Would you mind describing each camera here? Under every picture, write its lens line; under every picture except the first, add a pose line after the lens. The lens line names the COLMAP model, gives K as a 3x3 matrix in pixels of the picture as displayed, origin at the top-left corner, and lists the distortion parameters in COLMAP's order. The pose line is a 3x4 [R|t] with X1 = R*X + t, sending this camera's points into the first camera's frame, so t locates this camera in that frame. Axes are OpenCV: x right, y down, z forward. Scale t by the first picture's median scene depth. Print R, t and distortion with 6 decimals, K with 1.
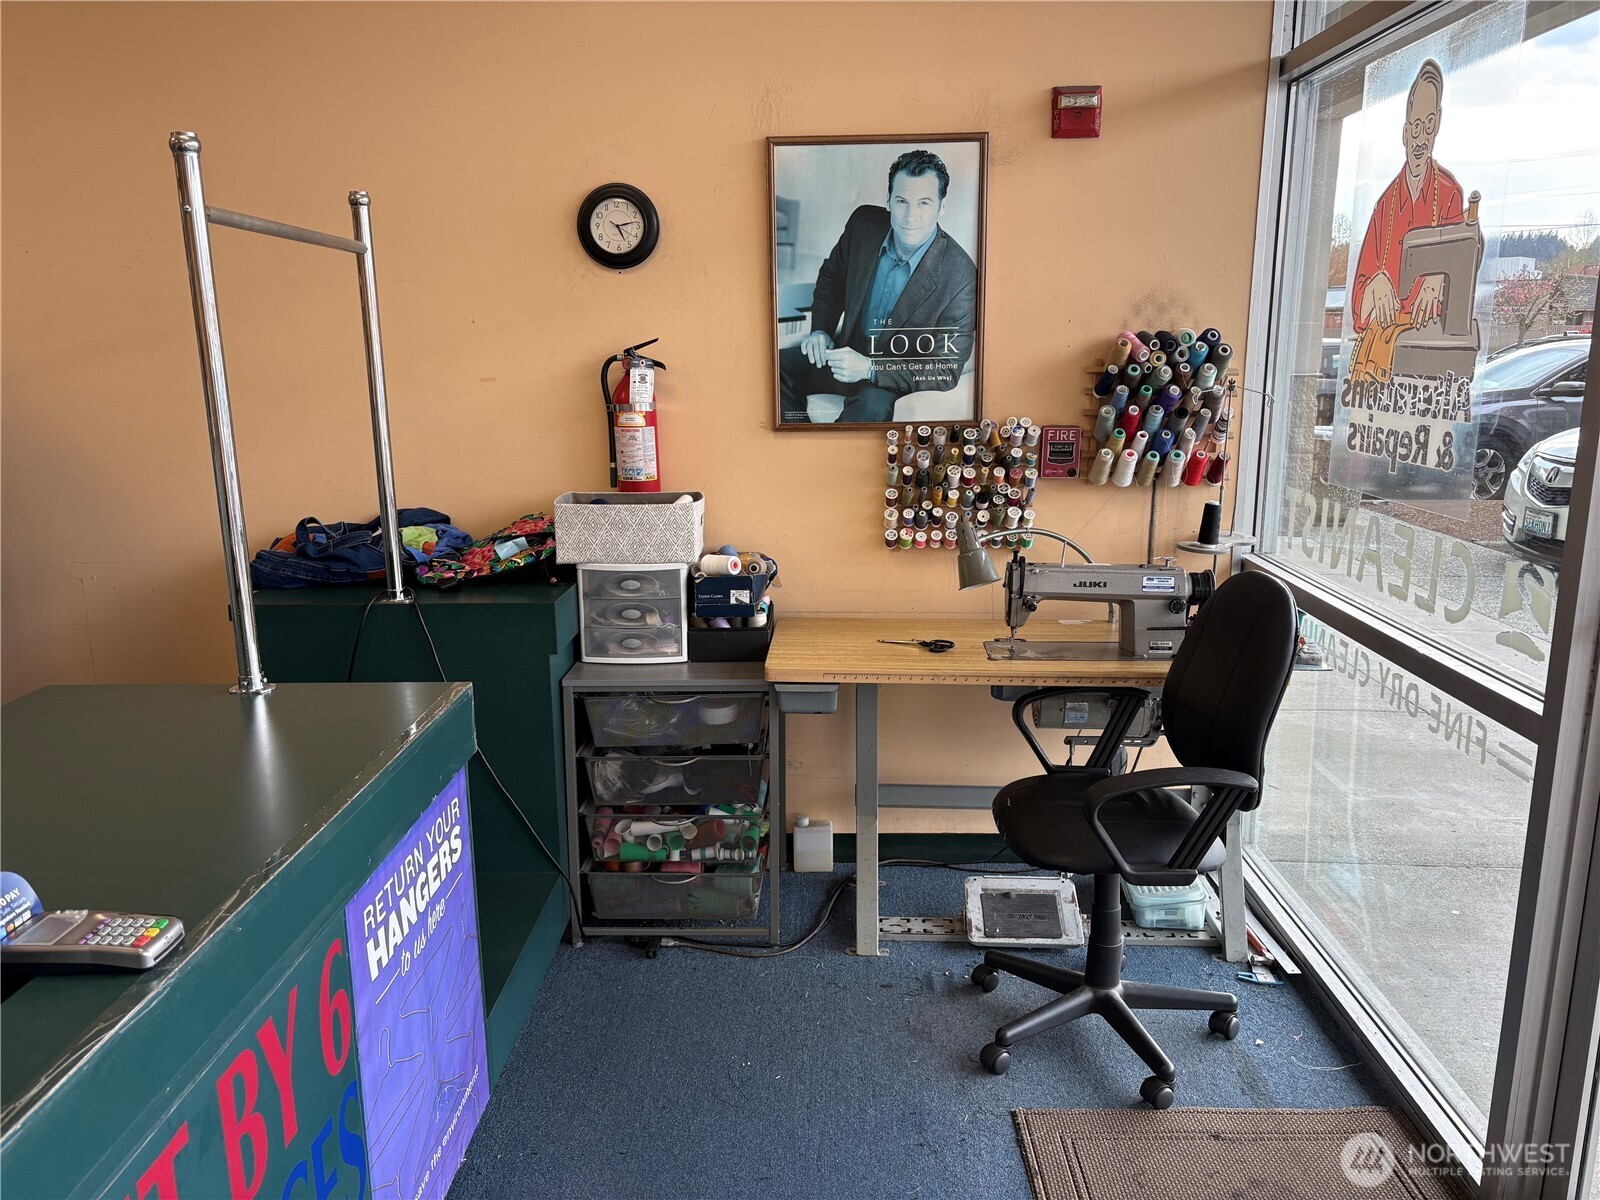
lens RADIAL K [[1213.6, 0, 788.9], [0, 1213.6, 628.1], [0, 0, 1]] dist [0.034923, -0.032597]
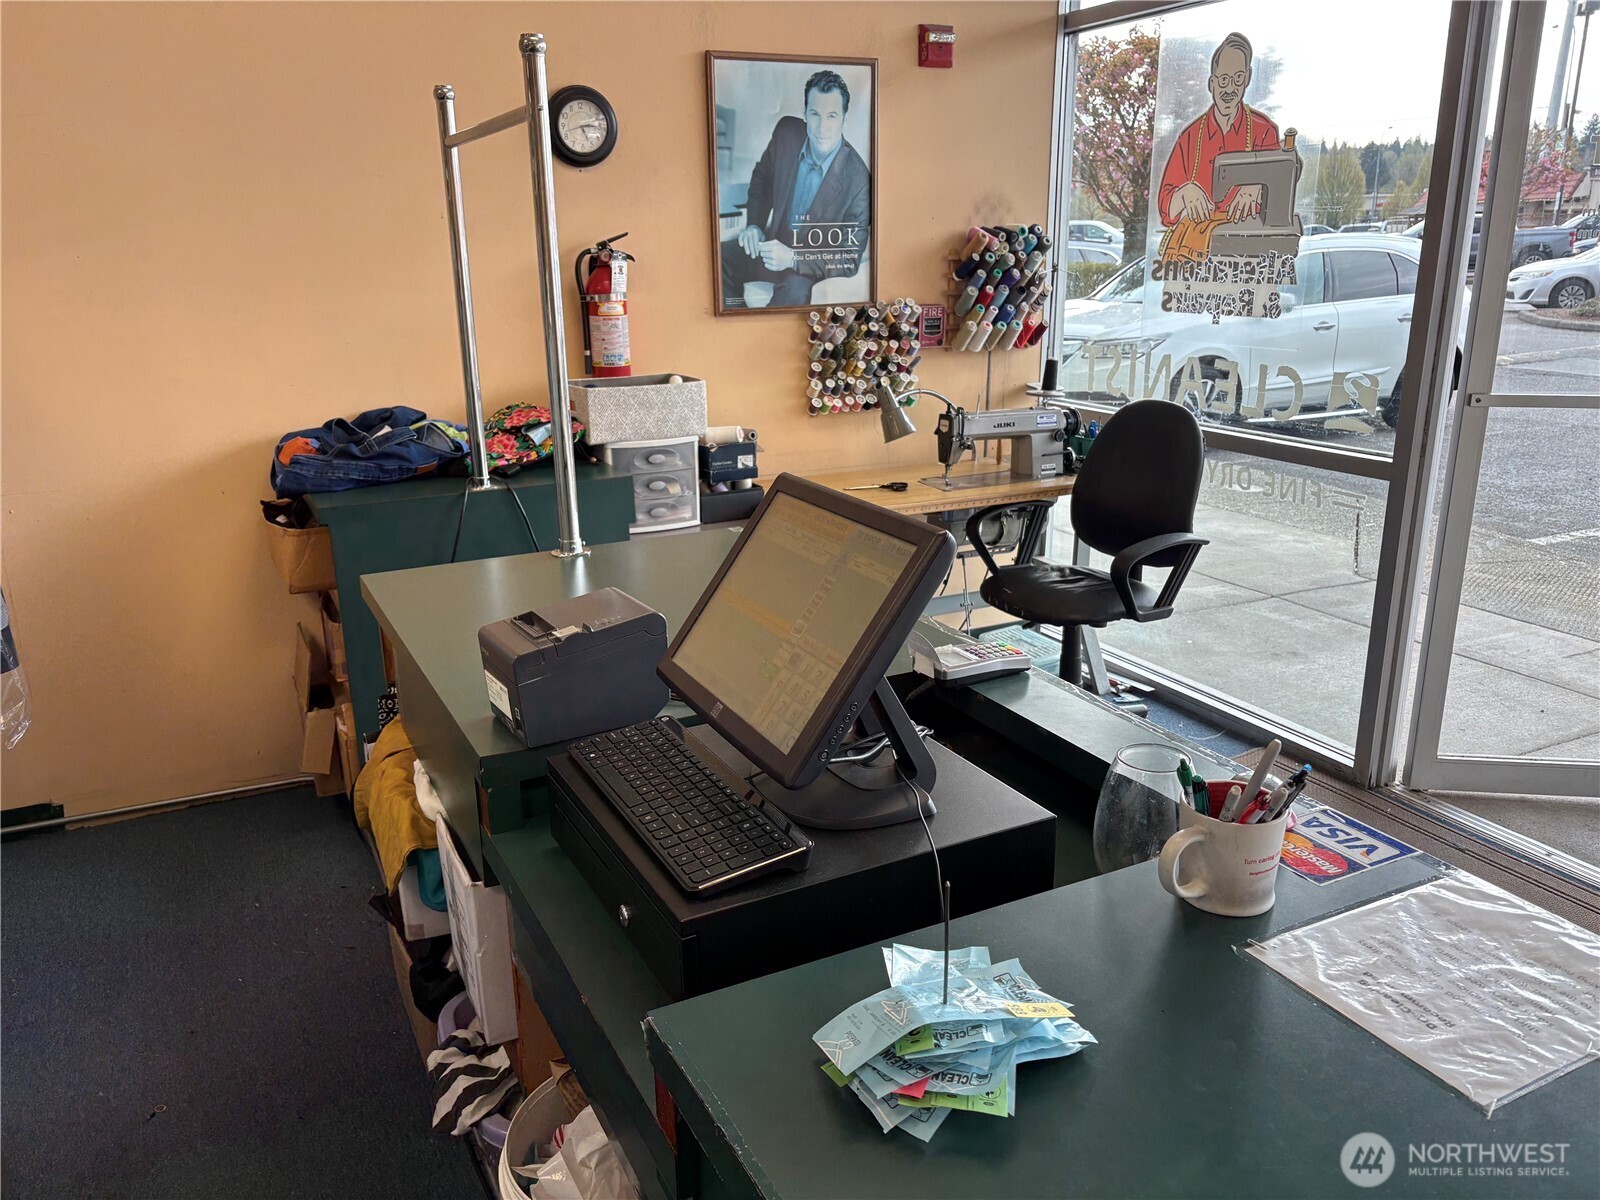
lens RADIAL K [[1213.6, 0, 811.0], [0, 1213.6, 602.0], [0, 0, 1]] dist [0.034923, -0.032597]
pose [[0.878080, -0.141429, 0.457137, -0.514789], [0.117226, 0.989792, 0.081050, 0.020140], [-0.463933, -0.017580, 0.885696, -0.048259]]
